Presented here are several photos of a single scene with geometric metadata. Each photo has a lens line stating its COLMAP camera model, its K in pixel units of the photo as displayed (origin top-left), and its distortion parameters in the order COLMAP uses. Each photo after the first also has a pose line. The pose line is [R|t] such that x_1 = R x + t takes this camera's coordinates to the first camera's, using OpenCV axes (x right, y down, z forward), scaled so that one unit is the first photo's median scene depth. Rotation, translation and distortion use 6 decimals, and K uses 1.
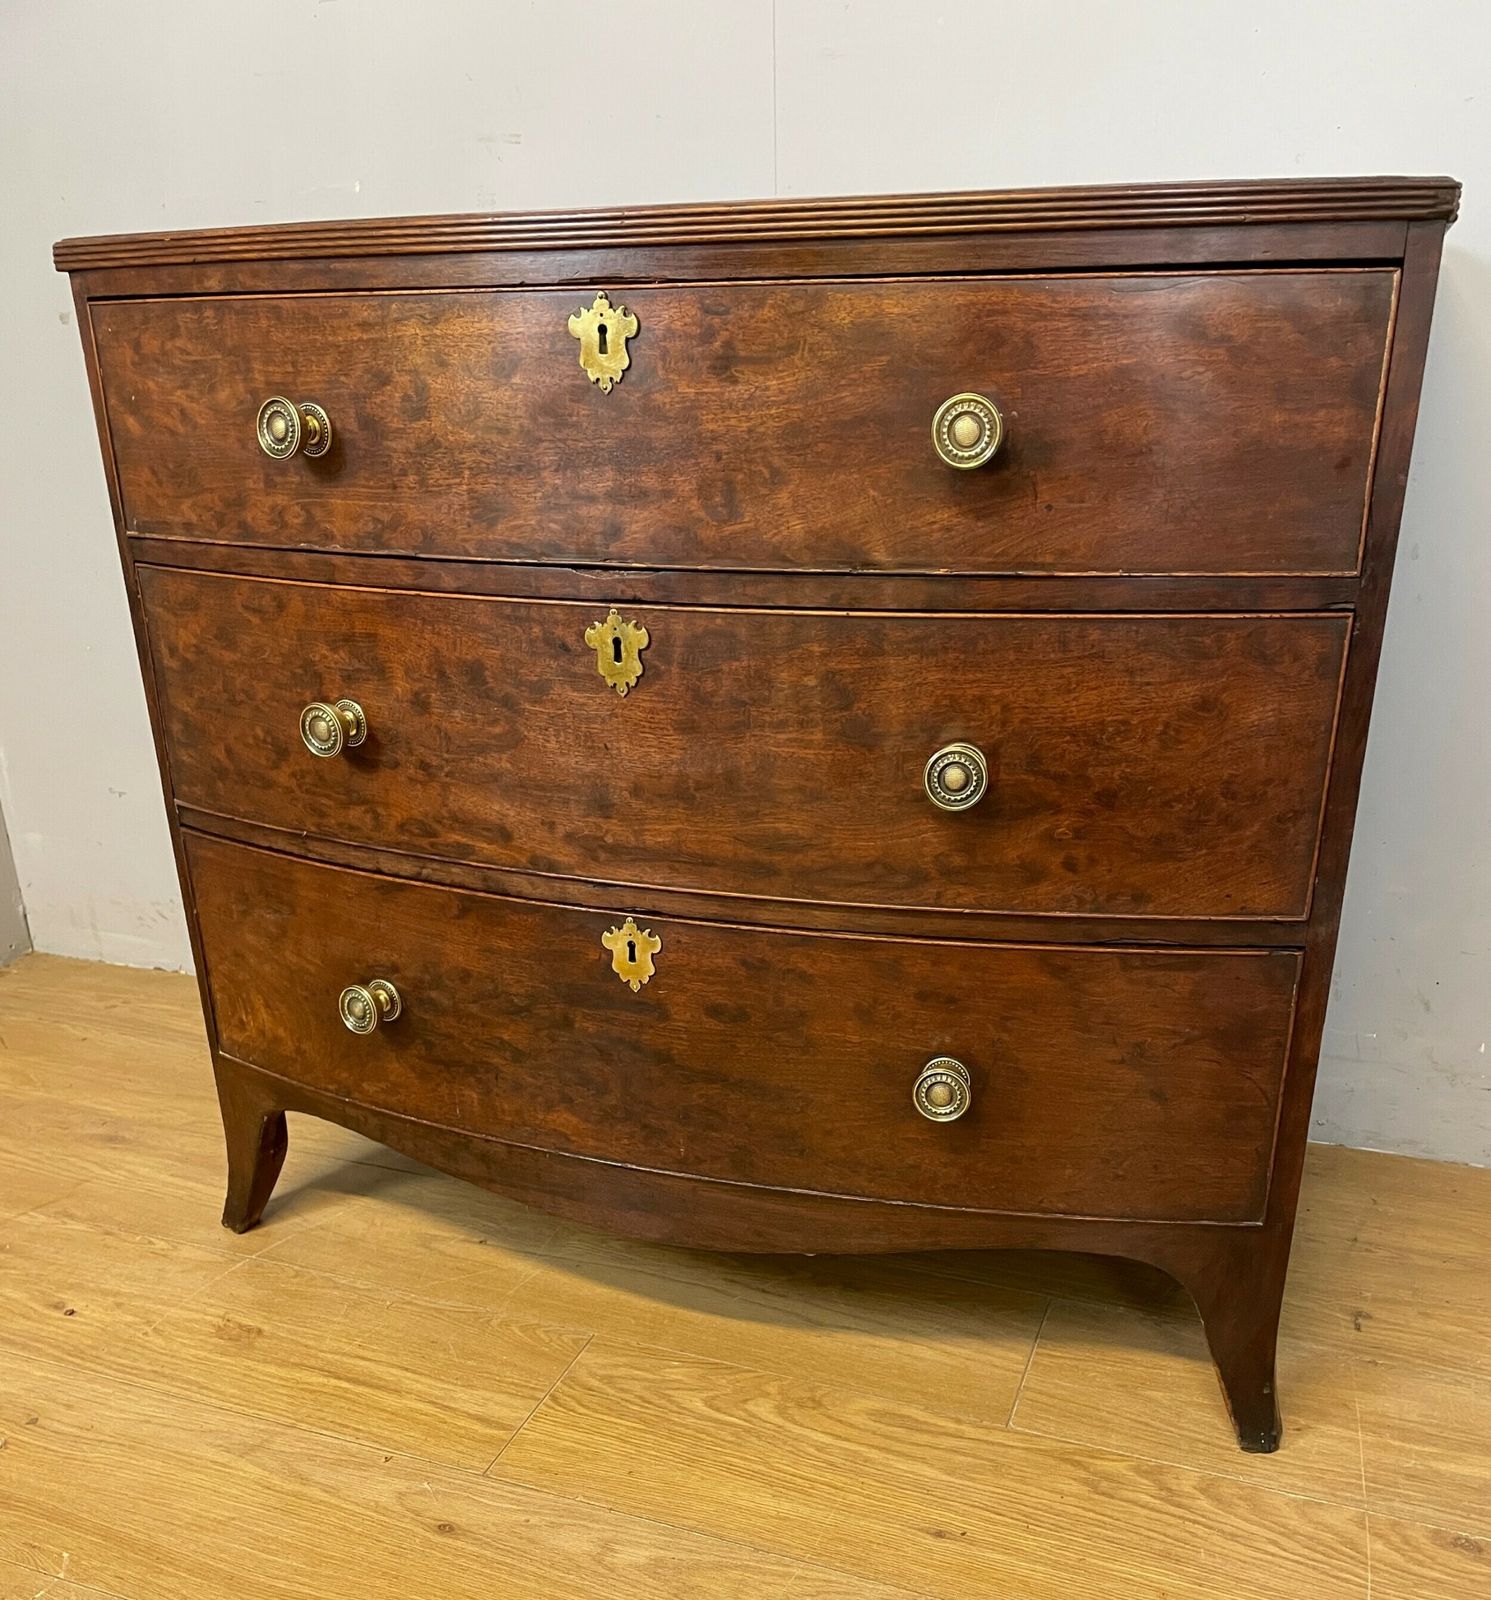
lens RADIAL K [[1503.6, 0, 759.6], [0, 1503.6, 1004.1], [0, 0, 1]] dist [0.087960, -0.105143]
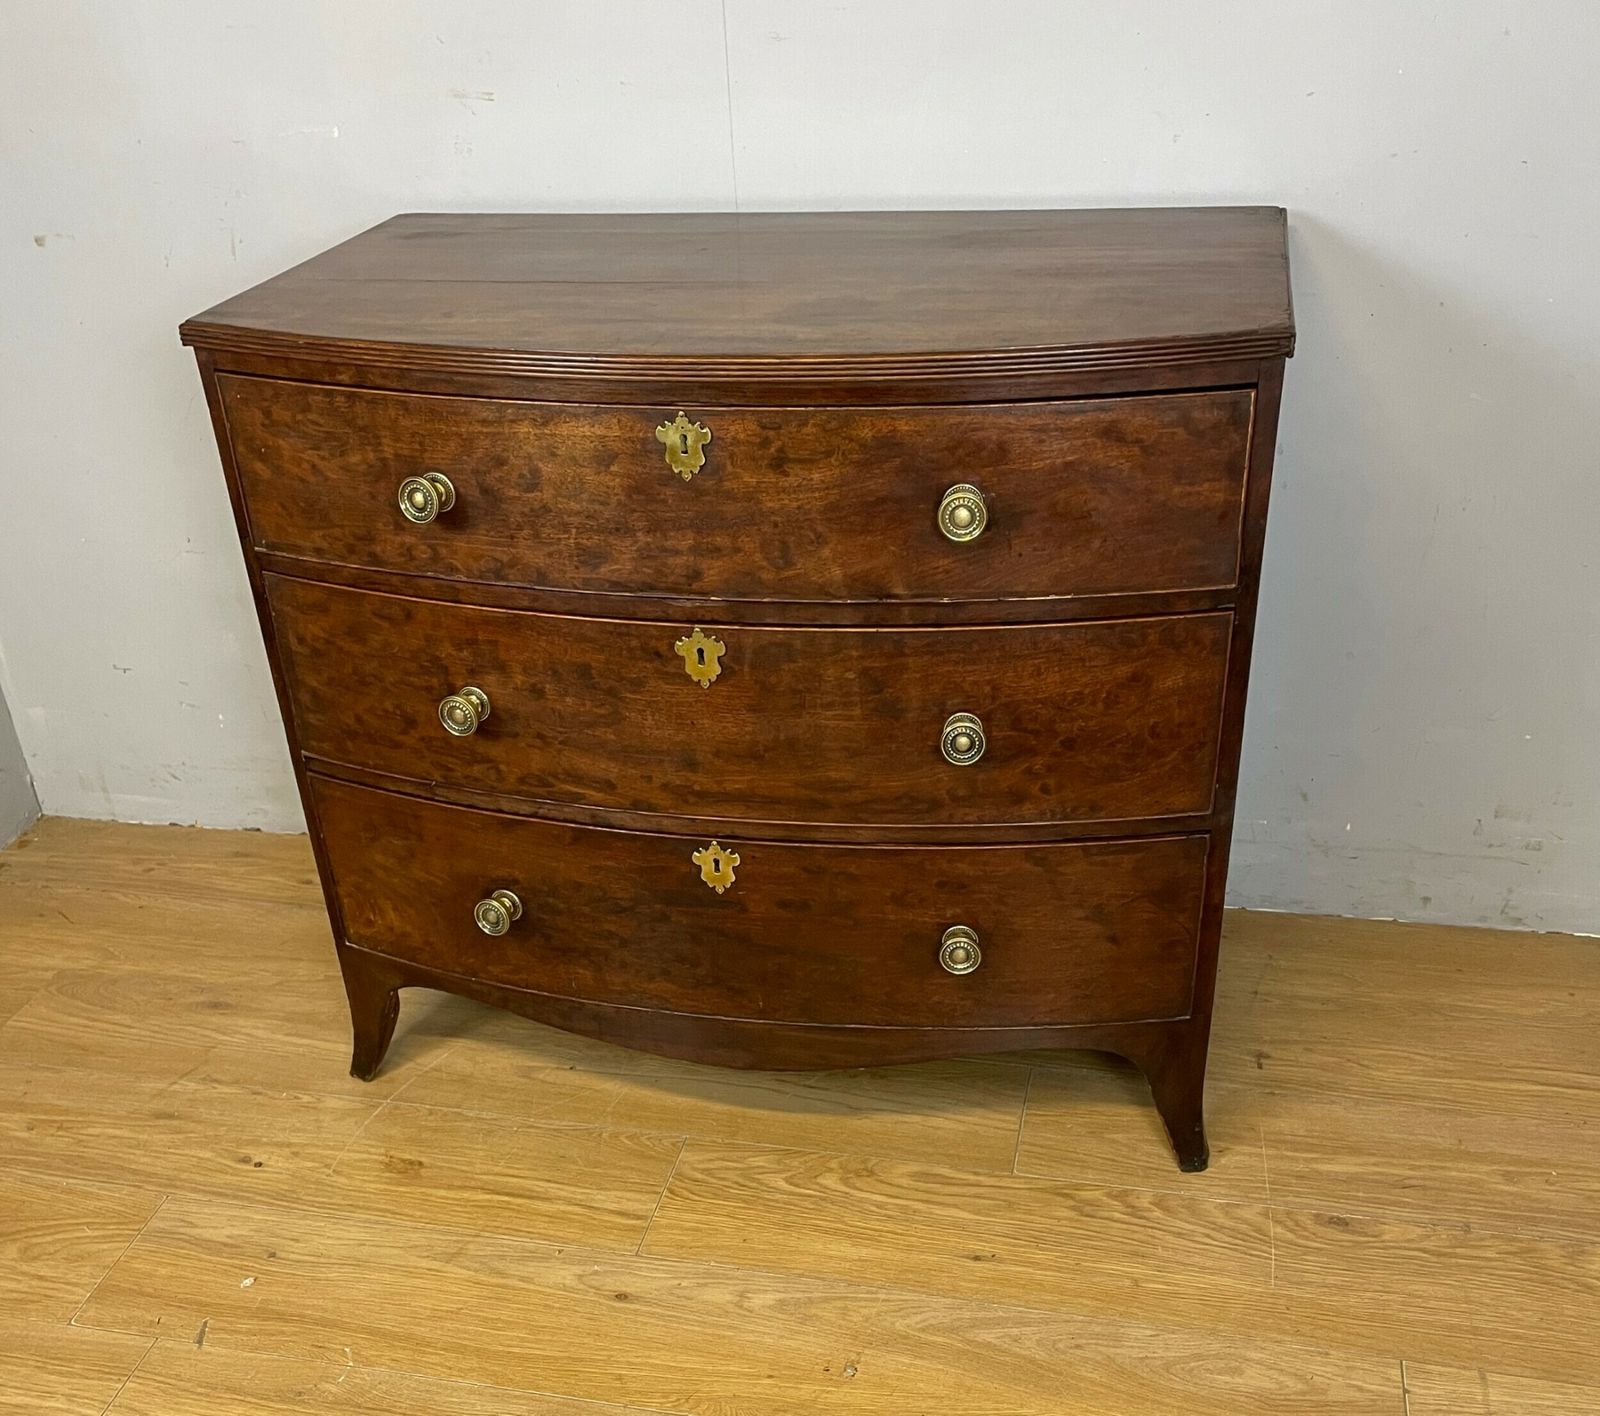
lens RADIAL K [[1697.7, 0, 790.6], [0, 1697.7, 913.8], [0, 0, 1]] dist [0.126313, -0.233401]
pose [[0.990299, -0.100300, 0.096170, -0.161279], [0.084132, 0.983605, 0.159511, -0.215780], [-0.110593, -0.149873, 0.982501, -0.453093]]
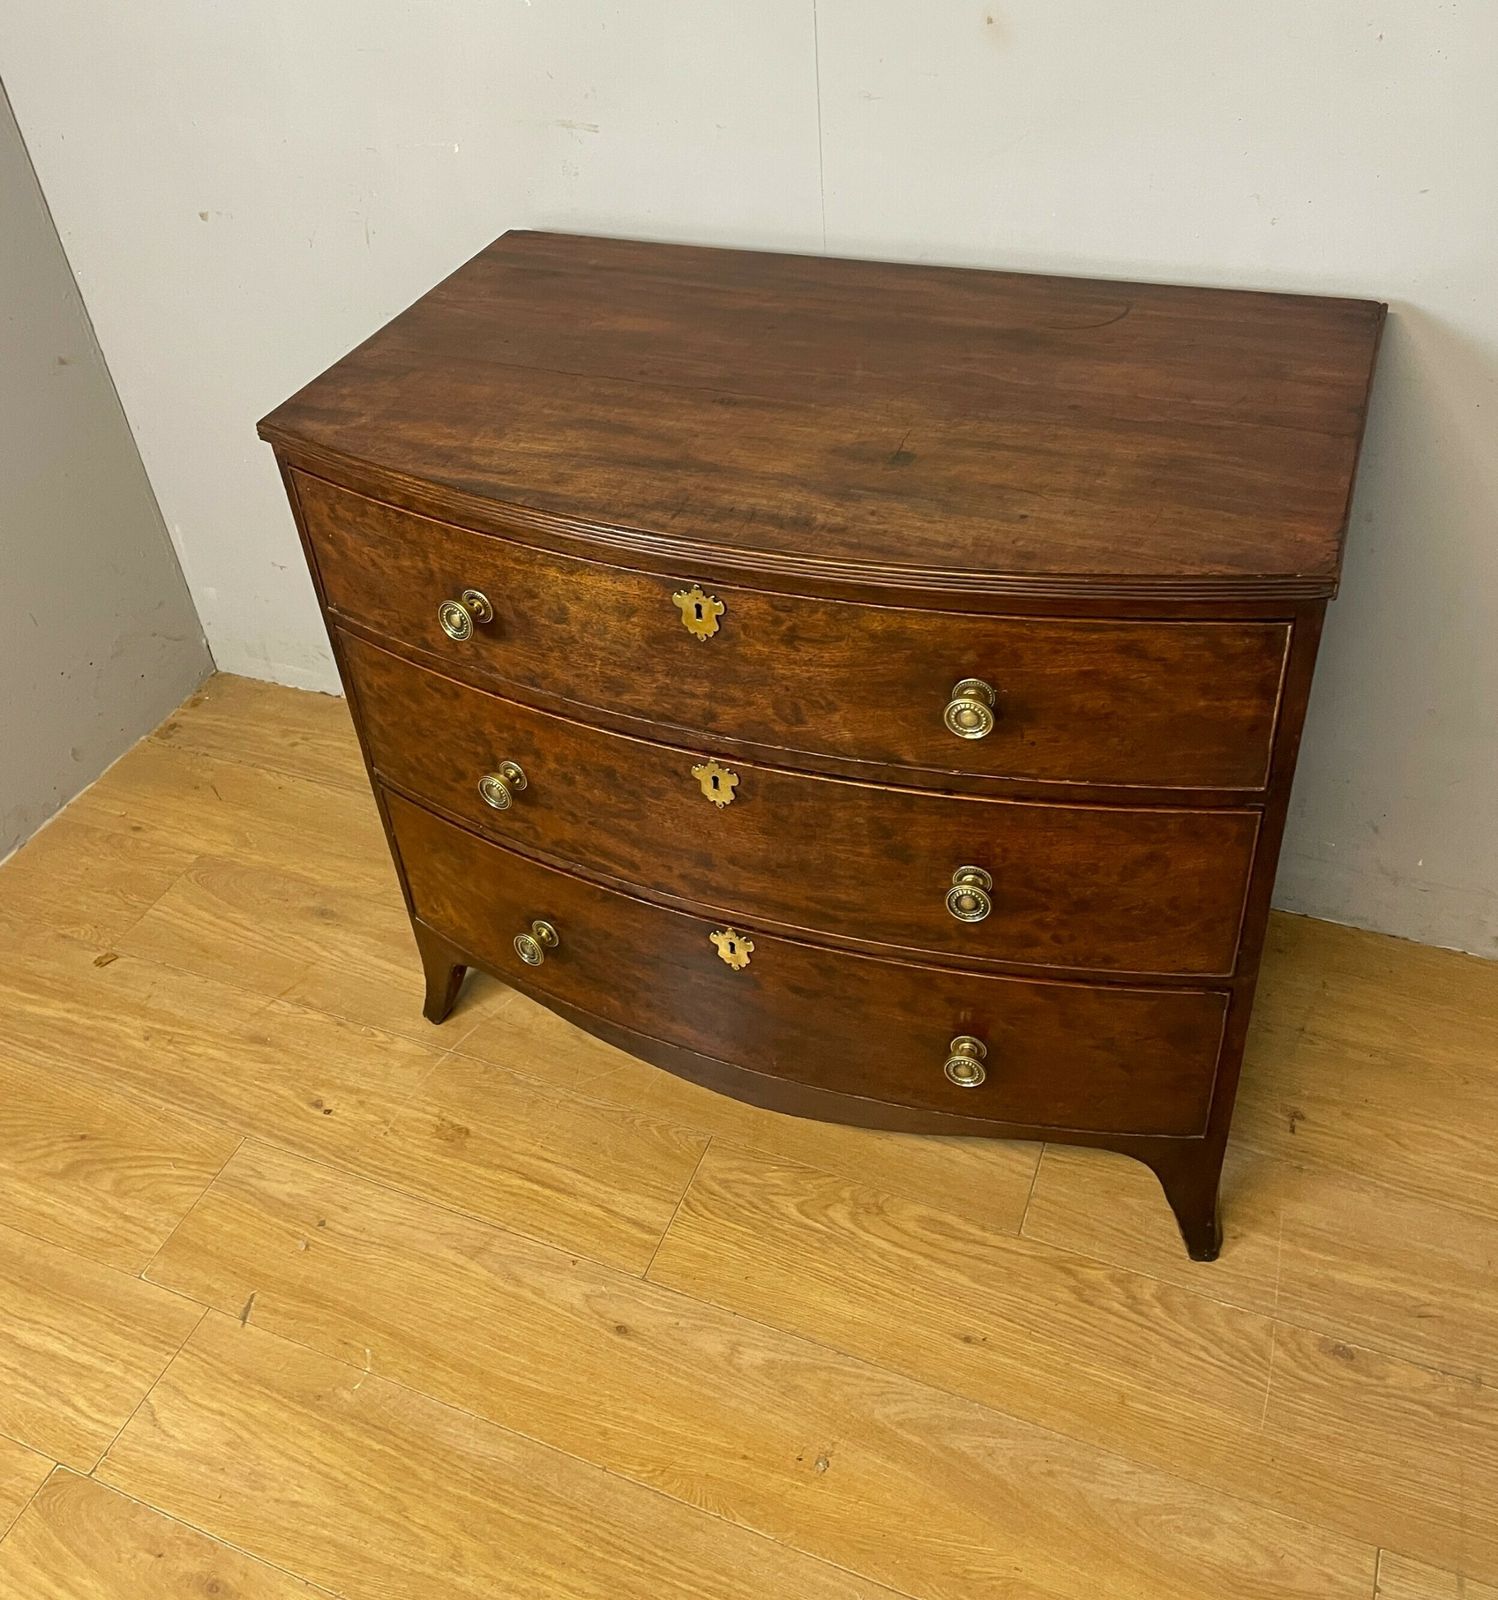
lens RADIAL K [[1507.3, 0, 734.1], [0, 1507.3, 629.0], [0, 0, 1]] dist [0.098428, -0.124395]
pose [[0.997506, -0.028197, -0.064712, 0.011501], [0.041646, 0.975284, 0.216995, -0.583178], [0.056994, -0.219149, 0.974025, -0.247233]]
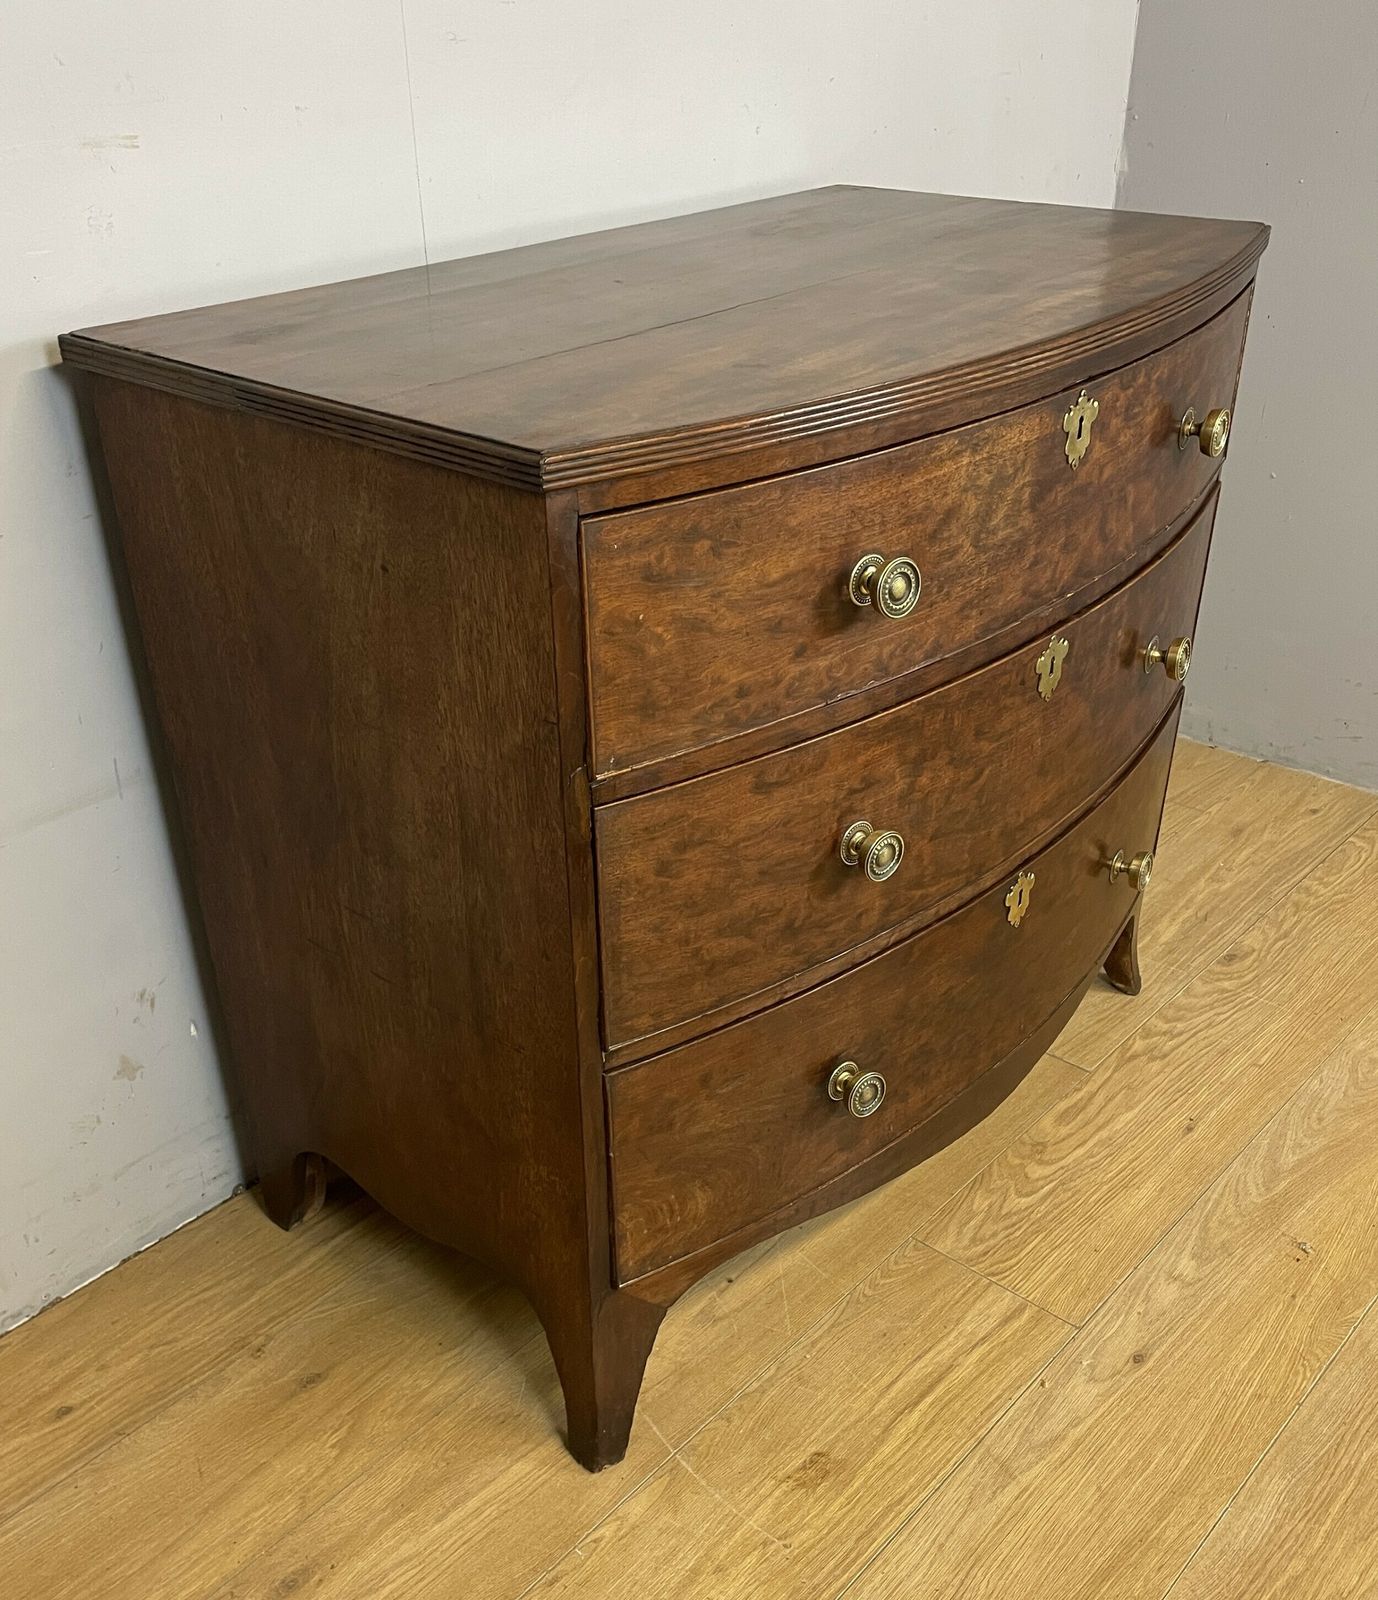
lens RADIAL K [[1568.6, 0, 662.7], [0, 1568.6, 958.0], [0, 0, 1]] dist [0.092392, -0.119641]
pose [[0.359353, -0.501652, 0.786899, -1.162788], [0.377018, 0.849390, 0.369317, -0.548238], [-0.853653, 0.163960, 0.494362, 0.600753]]
